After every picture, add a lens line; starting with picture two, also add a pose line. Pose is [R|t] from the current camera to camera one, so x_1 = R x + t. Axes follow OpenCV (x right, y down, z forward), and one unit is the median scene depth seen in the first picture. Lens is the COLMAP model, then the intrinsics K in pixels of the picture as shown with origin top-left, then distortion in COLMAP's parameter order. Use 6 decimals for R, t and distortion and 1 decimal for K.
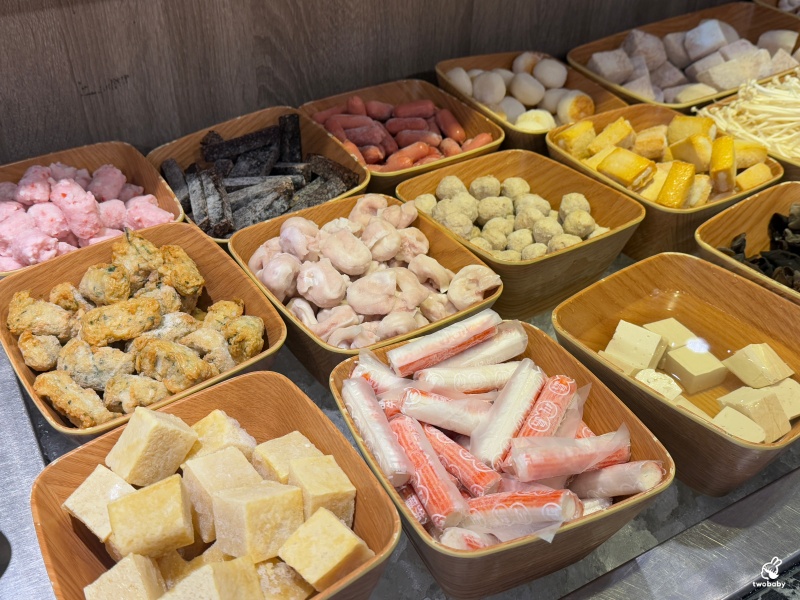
lens RADIAL K [[836.5, 0, 402.2], [0, 836.5, 304.8], [0, 0, 1]] dist [0.065813, 0.000000]
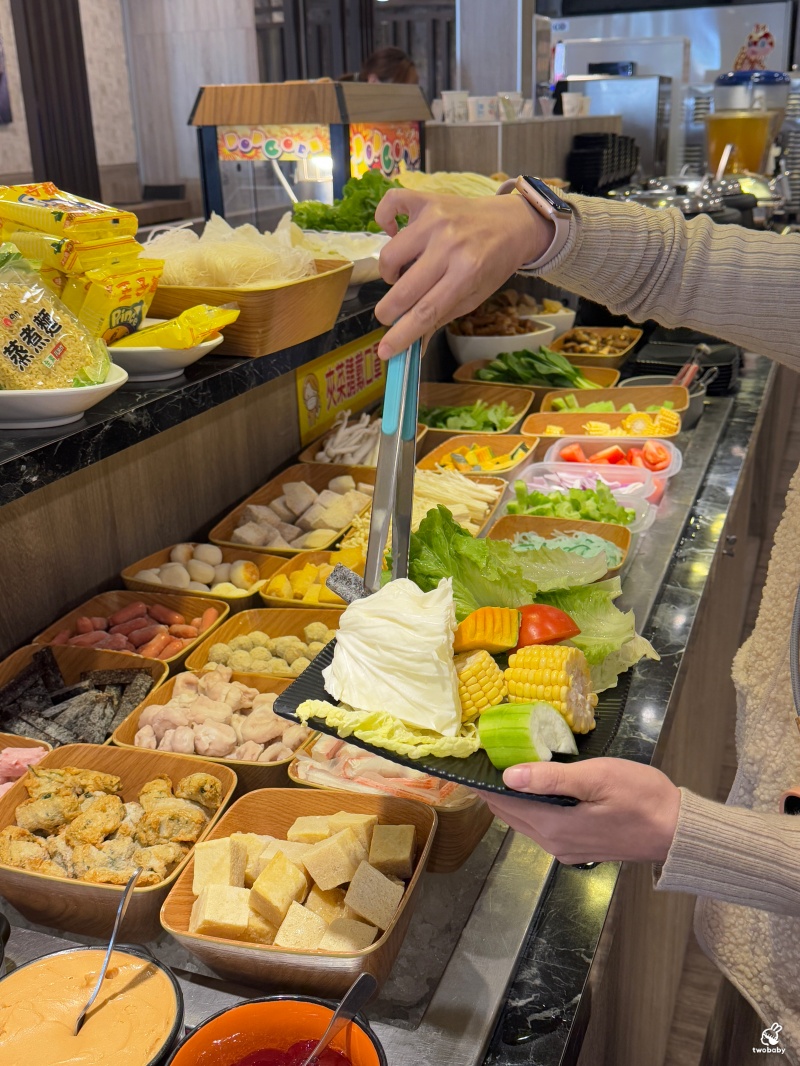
lens RADIAL K [[1114.6, 0, 402.2], [0, 1114.6, 536.4], [0, 0, 1]] dist [0.065813, 0.000000]
pose [[0.771312, -0.266670, 0.577897, -0.500911], [0.426724, 0.890350, -0.158693, 0.059200], [-0.472212, 0.369005, 0.800532, -0.360435]]
